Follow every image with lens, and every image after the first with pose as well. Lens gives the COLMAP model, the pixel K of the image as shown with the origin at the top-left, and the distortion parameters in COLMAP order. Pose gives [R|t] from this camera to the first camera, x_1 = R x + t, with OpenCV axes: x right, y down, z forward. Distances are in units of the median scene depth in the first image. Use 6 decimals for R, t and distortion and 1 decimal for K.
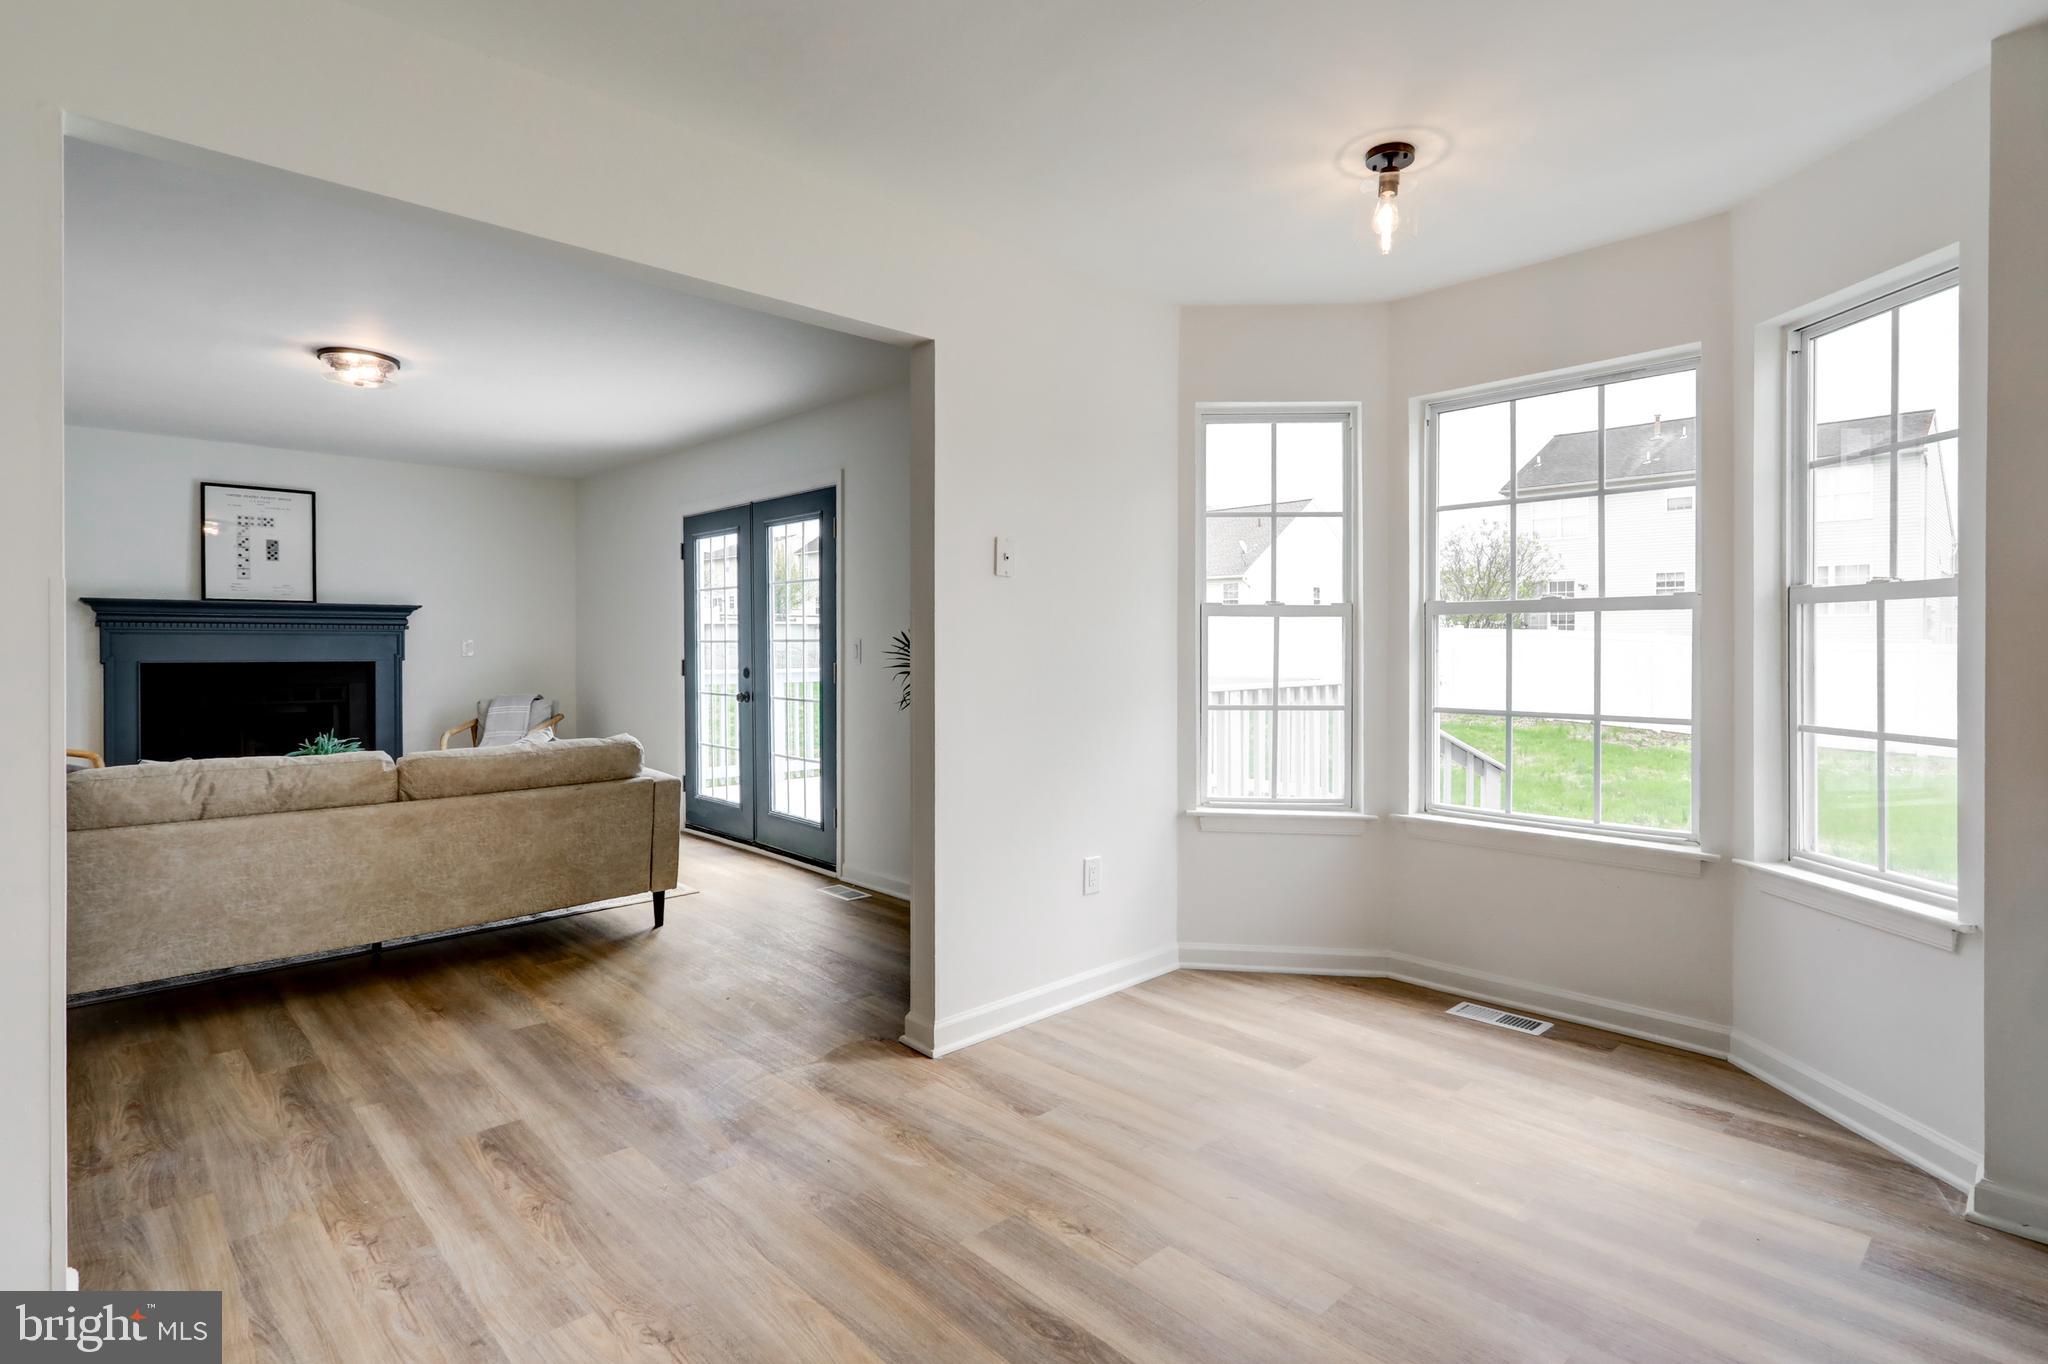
lens RADIAL K [[1003.0, 0, 1028.4], [0, 1003.0, 655.6], [0, 0, 1]] dist [-0.001857, 0.000732]
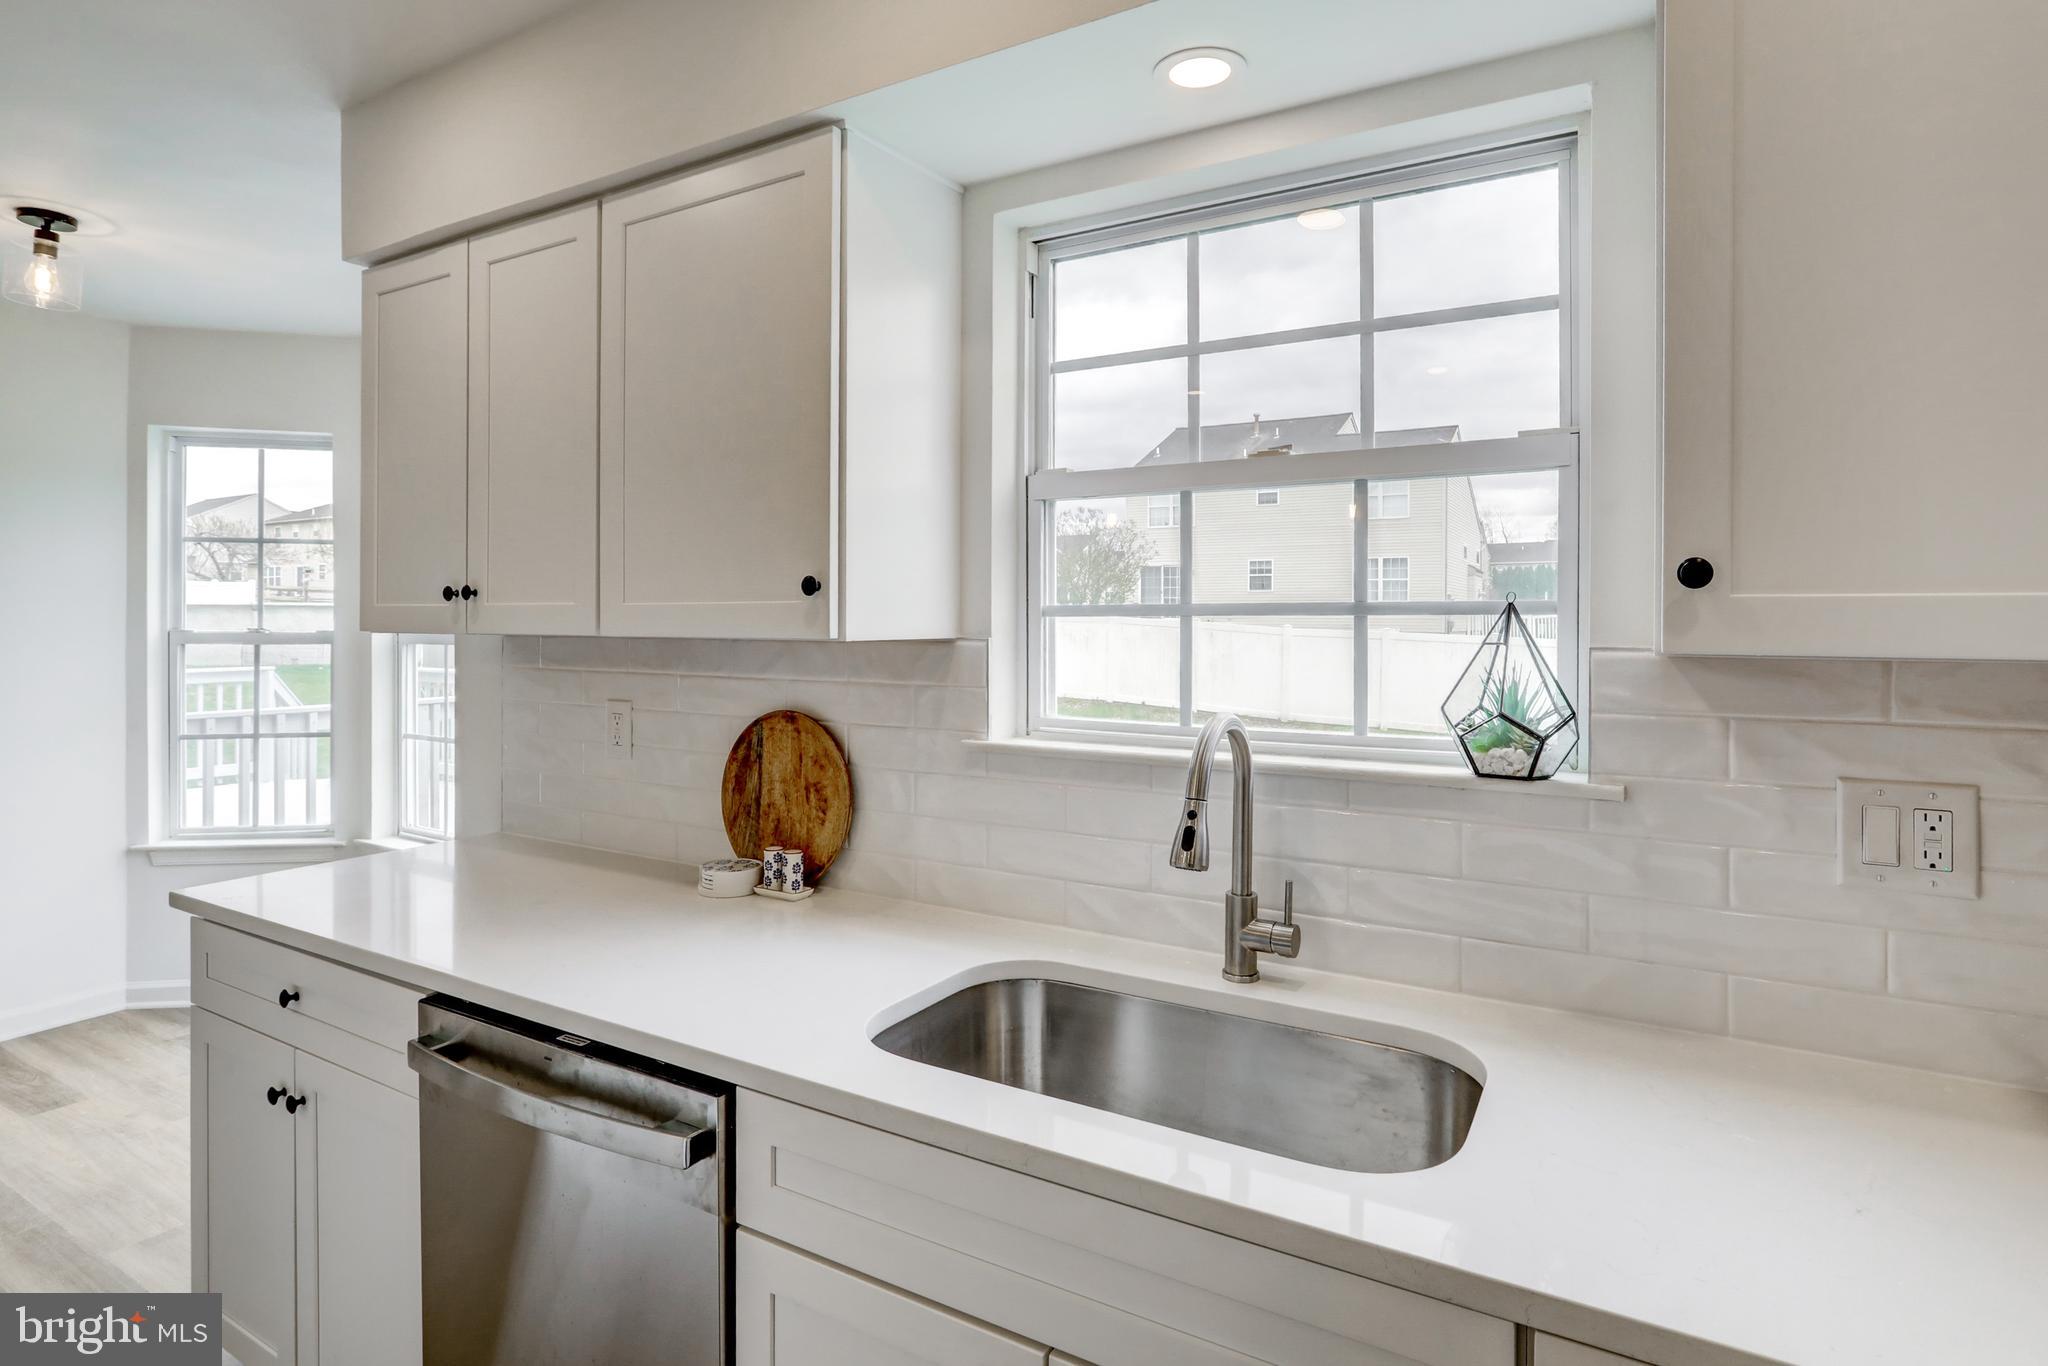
lens RADIAL K [[1057.4, 0, 1047.6], [0, 1057.4, 622.6], [0, 0, 1]] dist [-0.022022, -0.000286]
pose [[0.958618, 0.002402, 0.284686, 0.721965], [0.000046, 0.999963, -0.008589, -0.052662], [-0.284696, 0.008247, 0.958582, -0.215360]]
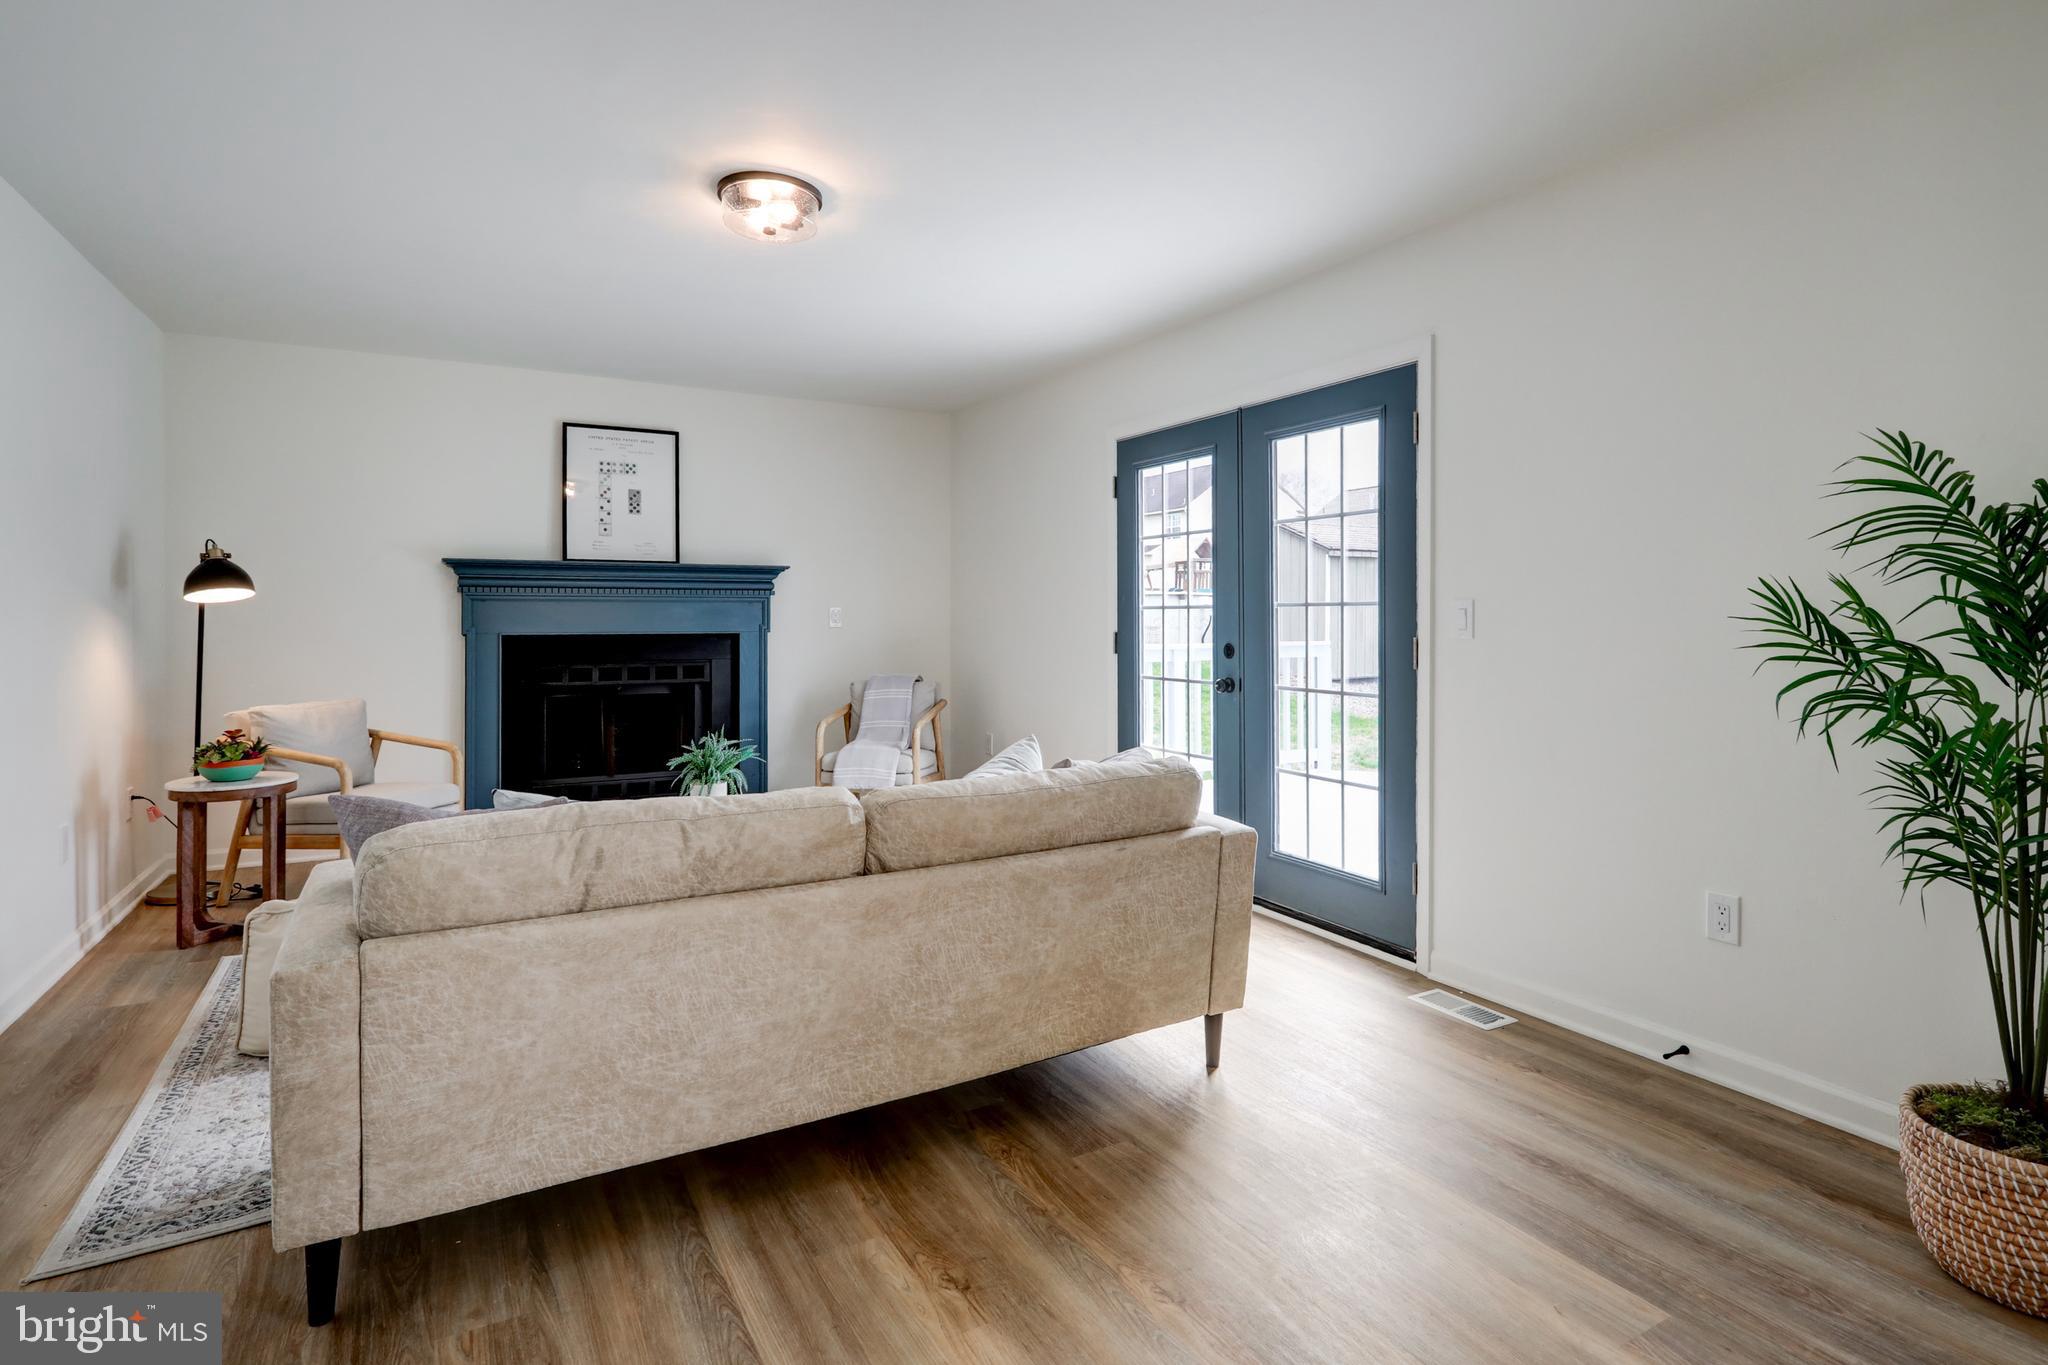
lens RADIAL K [[1013.9, 0, 1044.0], [0, 1013.9, 619.3], [0, 0, 1]] dist [-0.004479, -0.000145]
pose [[0.972205, -0.000735, -0.234131, -0.378200], [-0.001400, 0.999959, -0.008956, 0.002242], [0.234128, 0.009035, 0.972164, 0.434198]]
